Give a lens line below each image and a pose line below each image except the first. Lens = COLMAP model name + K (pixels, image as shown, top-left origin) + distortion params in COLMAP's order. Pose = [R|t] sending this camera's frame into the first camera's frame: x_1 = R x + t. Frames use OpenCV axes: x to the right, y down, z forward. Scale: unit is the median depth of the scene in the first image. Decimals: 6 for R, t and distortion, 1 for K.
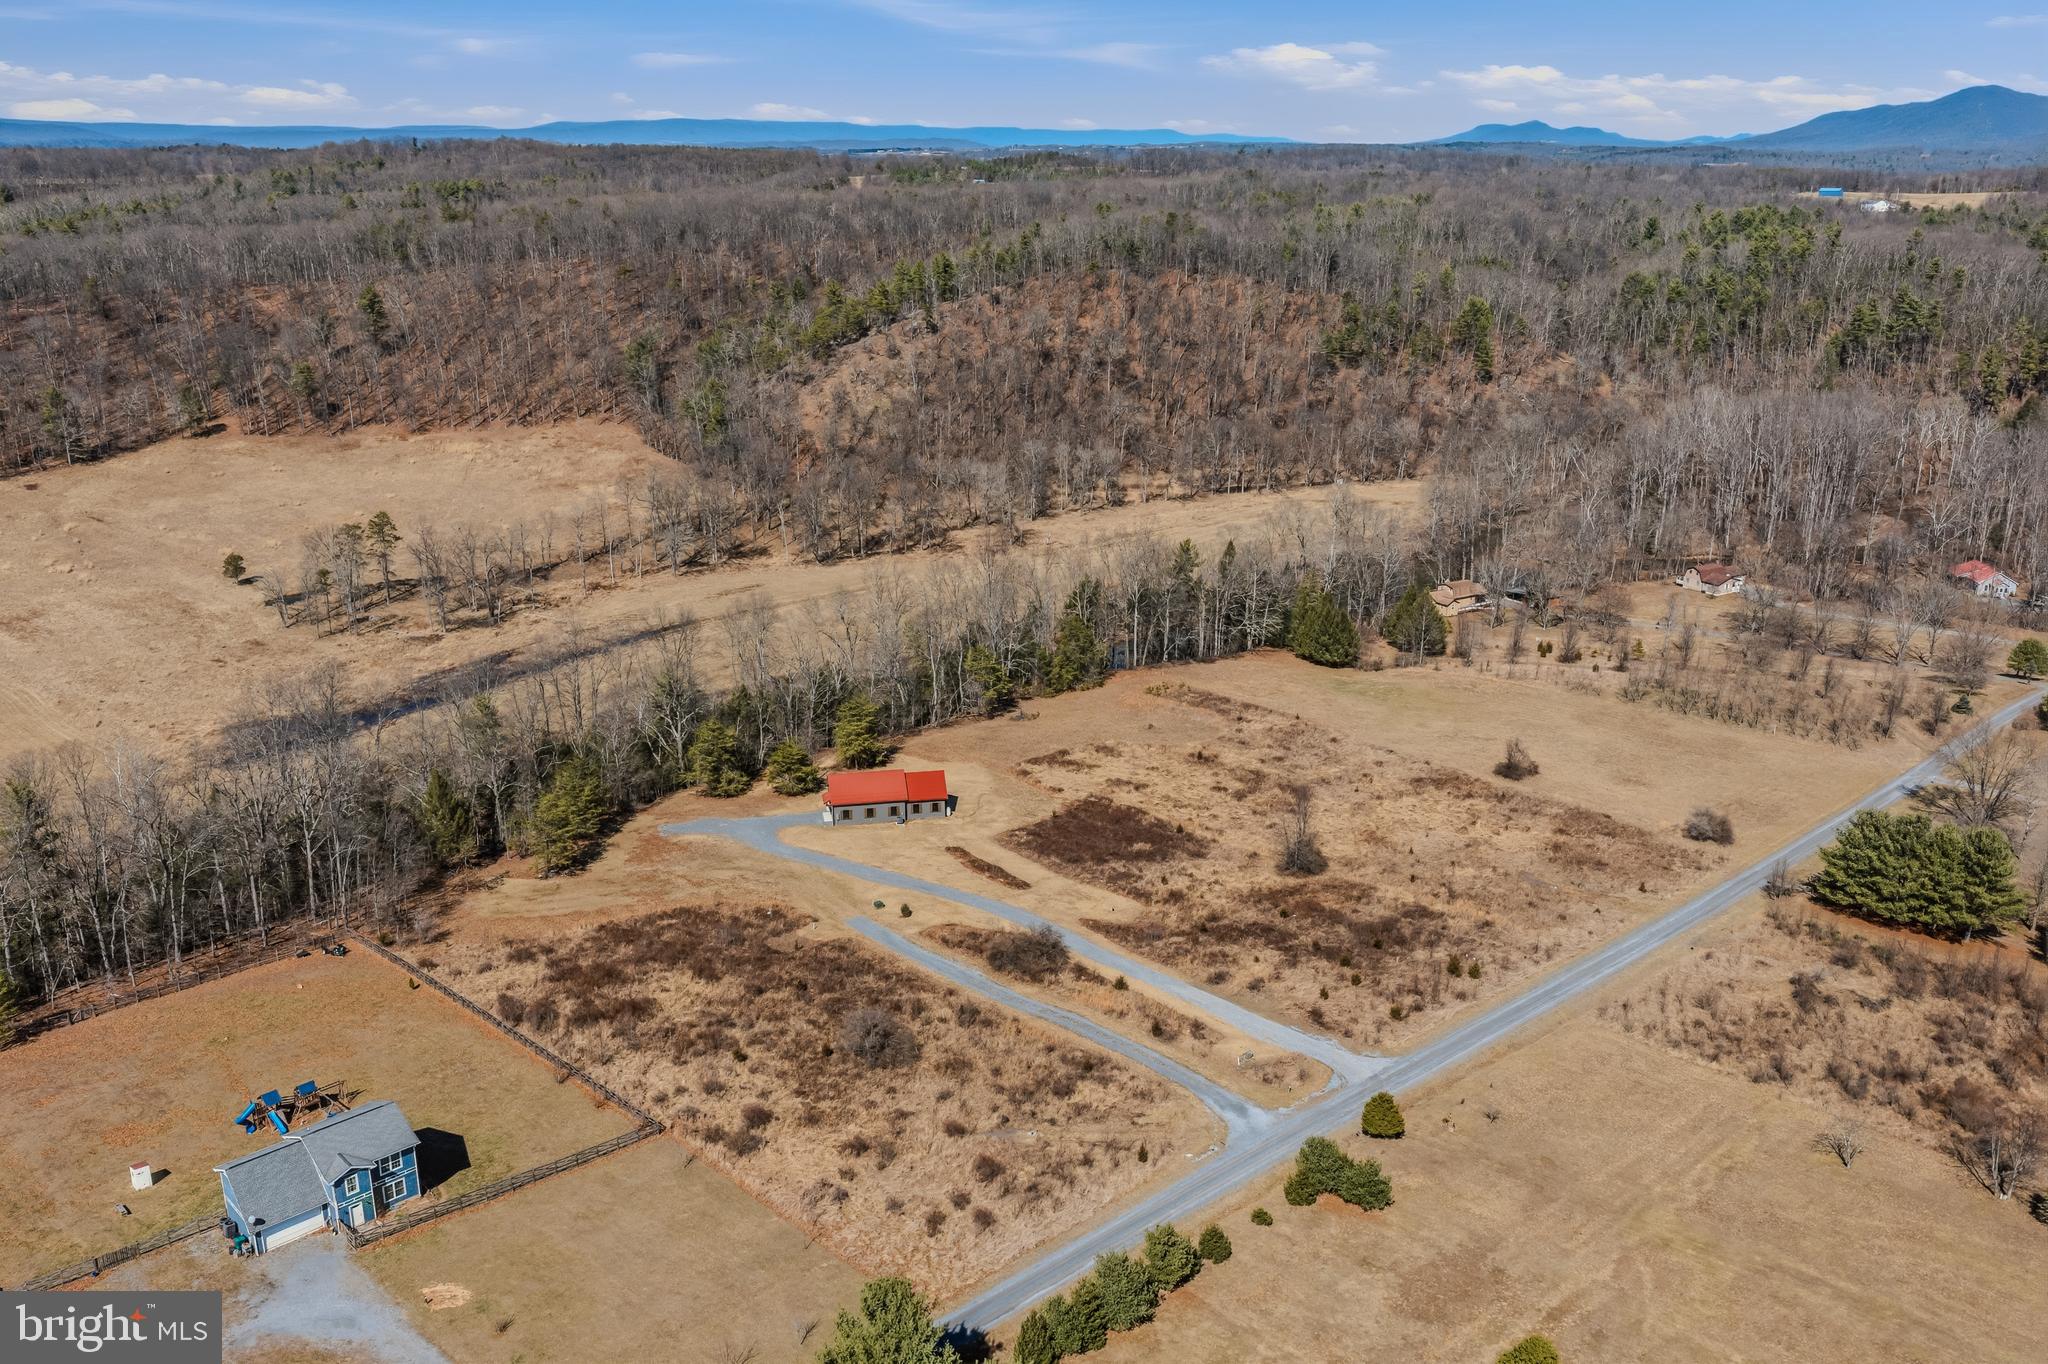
lens RADIAL K [[1676.3, 0, 1024.0], [0, 1676.3, 682.0], [0, 0, 1]] dist [0.068948, -0.104319]
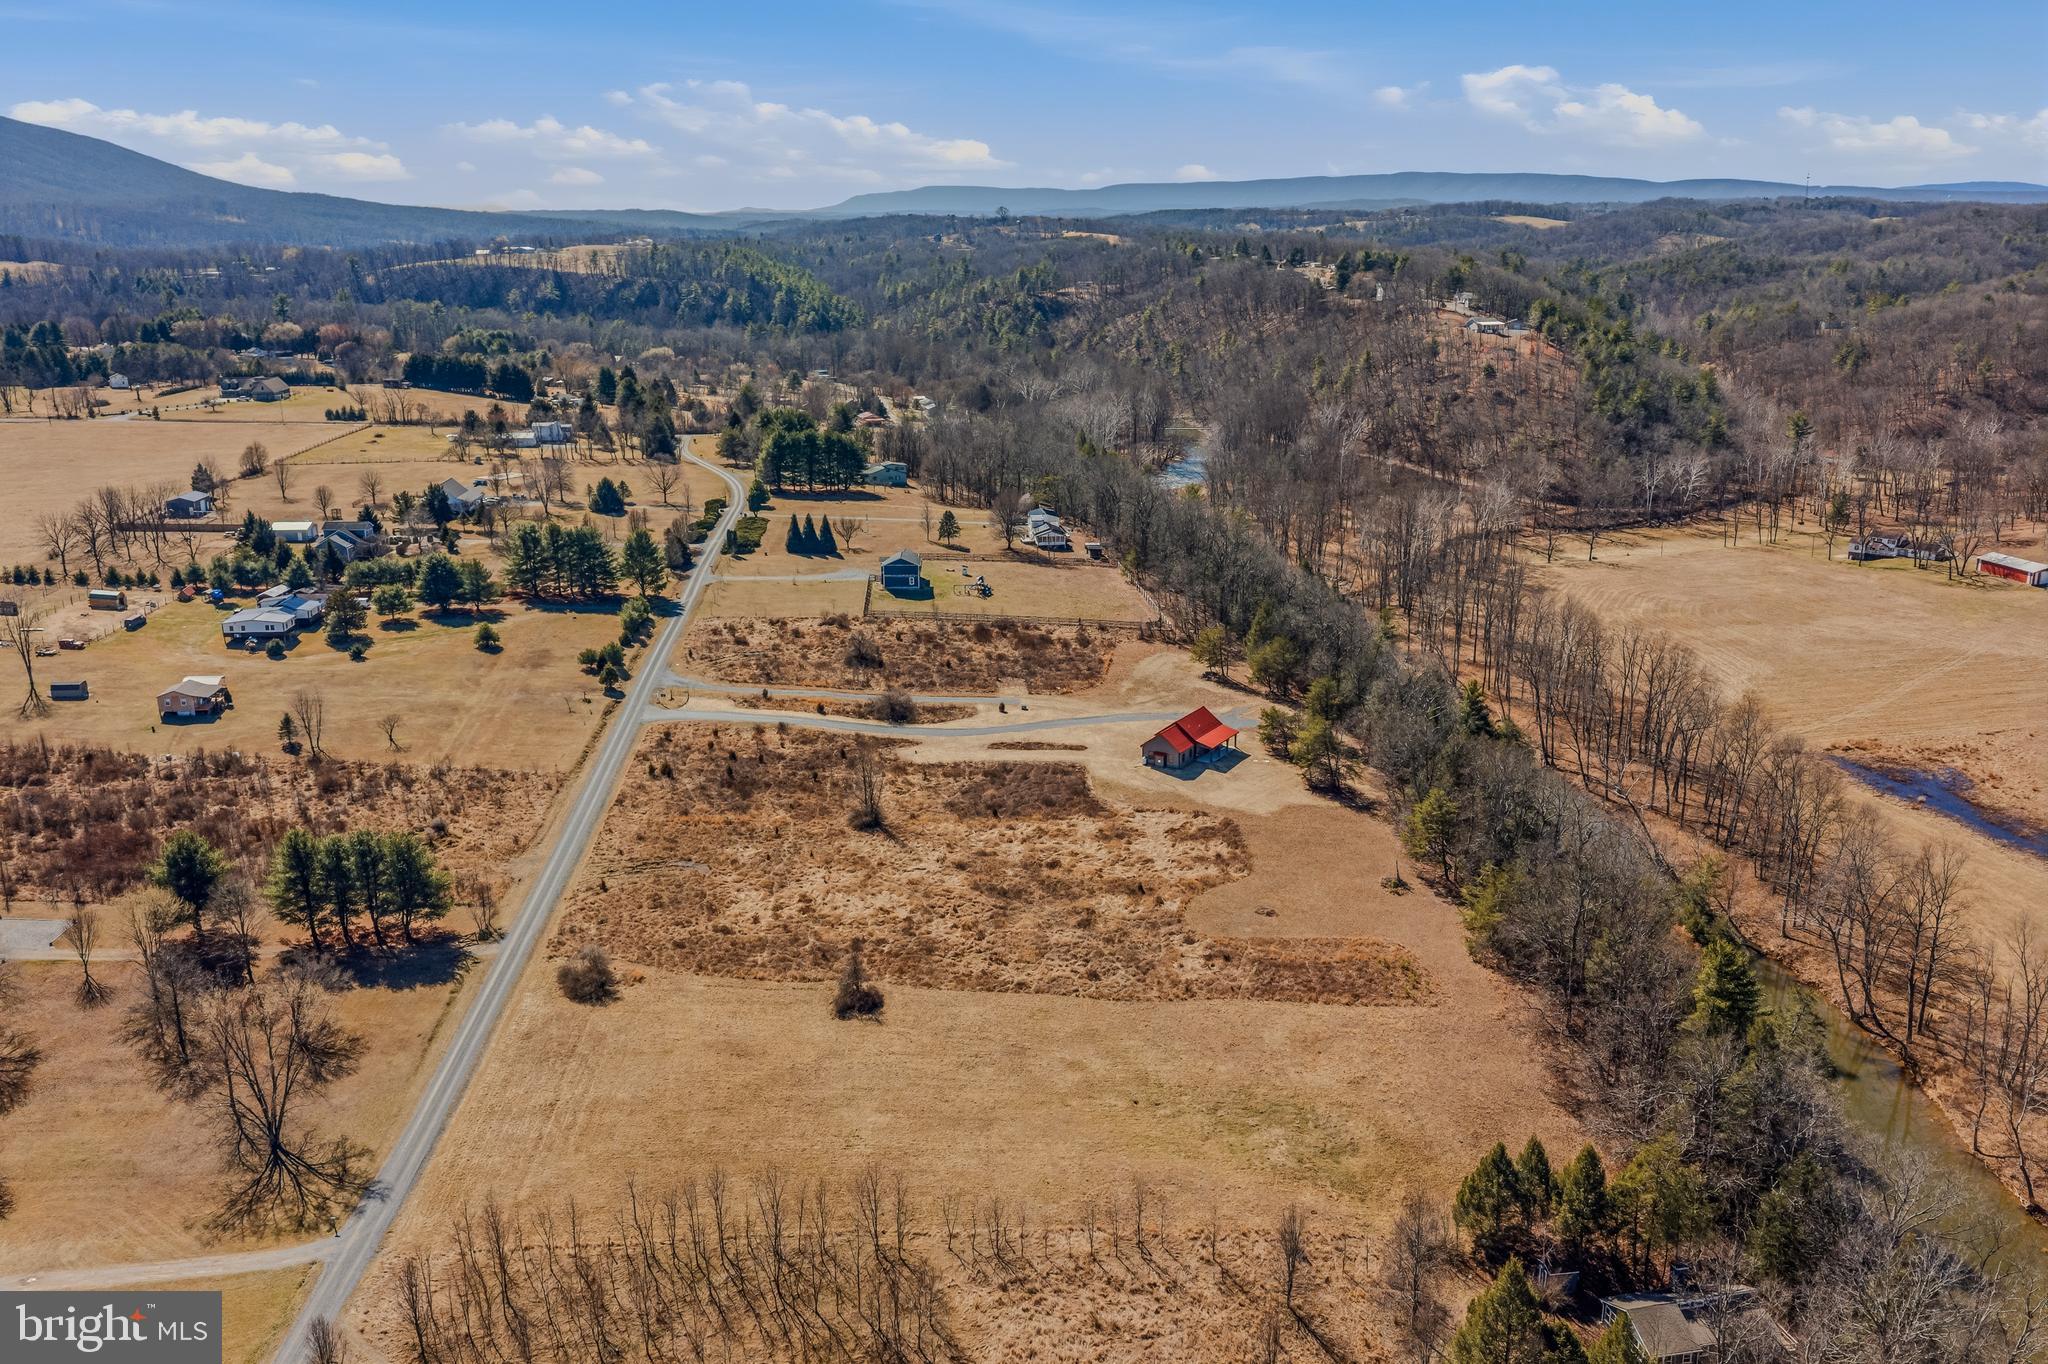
lens RADIAL K [[1678.0, 0, 1029.9], [0, 1678.0, 687.6], [0, 0, 1]] dist [0.037925, -0.061512]
pose [[-0.665093, 0.209209, -0.716856, 0.850121], [-0.219518, 0.862768, 0.455459, -0.489954], [0.713767, 0.460285, -0.527896, 1.557452]]
